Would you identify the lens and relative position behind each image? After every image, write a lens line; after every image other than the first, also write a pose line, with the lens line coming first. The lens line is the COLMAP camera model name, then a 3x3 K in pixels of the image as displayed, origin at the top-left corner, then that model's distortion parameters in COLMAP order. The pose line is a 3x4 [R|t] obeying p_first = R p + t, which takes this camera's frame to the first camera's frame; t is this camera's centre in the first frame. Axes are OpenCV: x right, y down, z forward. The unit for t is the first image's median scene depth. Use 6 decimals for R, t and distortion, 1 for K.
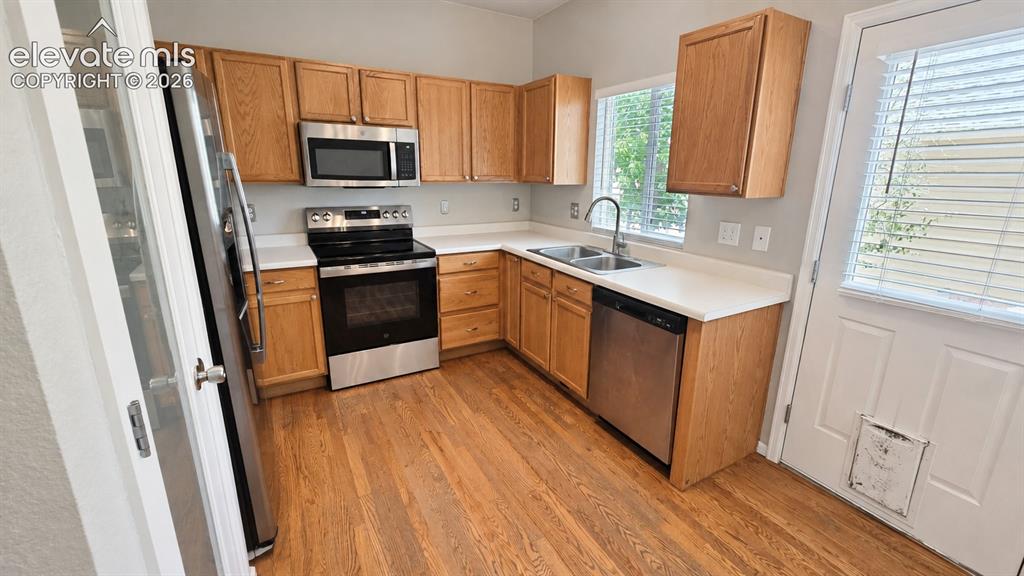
lens RADIAL K [[431.8, 0, 510.5], [0, 431.8, 283.4], [0, 0, 1]] dist [0.000792, 0.000257]
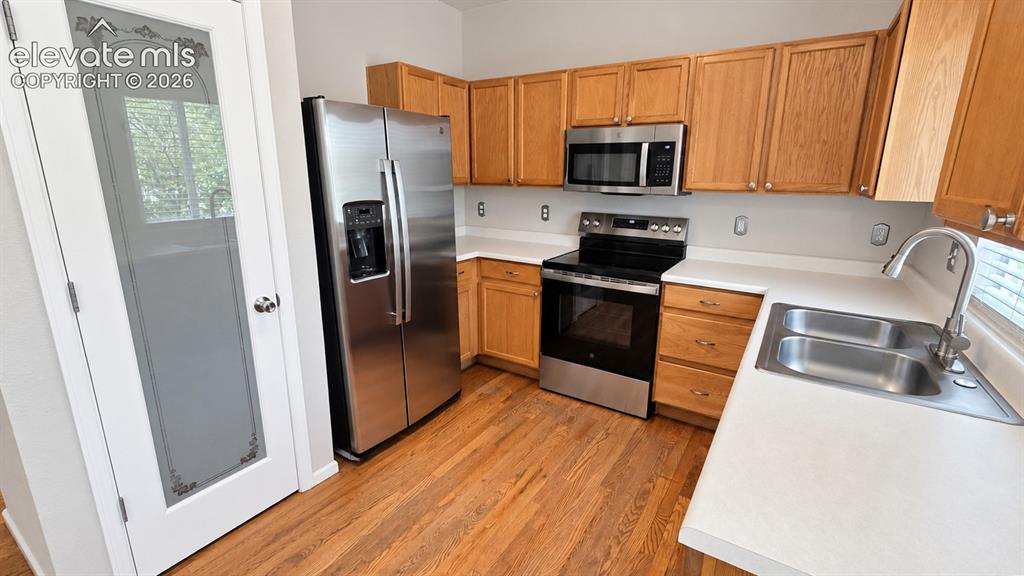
lens RADIAL K [[431.8, 0, 510.5], [0, 431.8, 283.4], [0, 0, 1]] dist [0.000792, 0.000257]
pose [[0.466262, 0.206630, -0.860177, 0.385242], [-0.226759, 0.967769, 0.109560, -0.087983], [0.855091, 0.143969, 0.498089, 0.376291]]
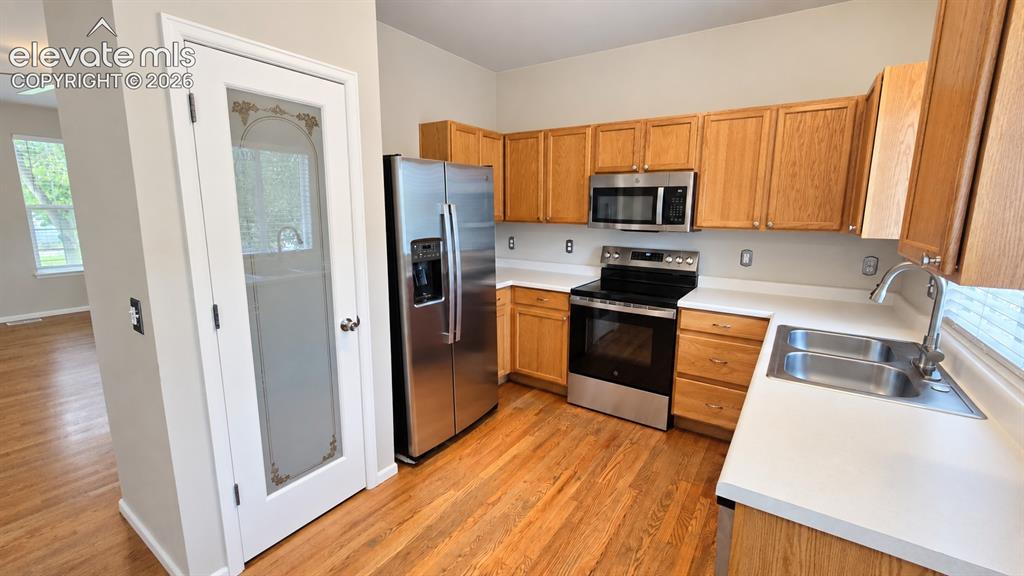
lens RADIAL K [[411.7, 0, 512.0], [0, 411.7, 285.3], [0, 0, 1]] dist [-0.000845, -0.000204]
pose [[0.447797, 0.153235, -0.880907, 0.430208], [-0.226904, 0.972429, 0.053812, -0.078756], [0.864866, 0.175784, 0.470220, 0.291152]]
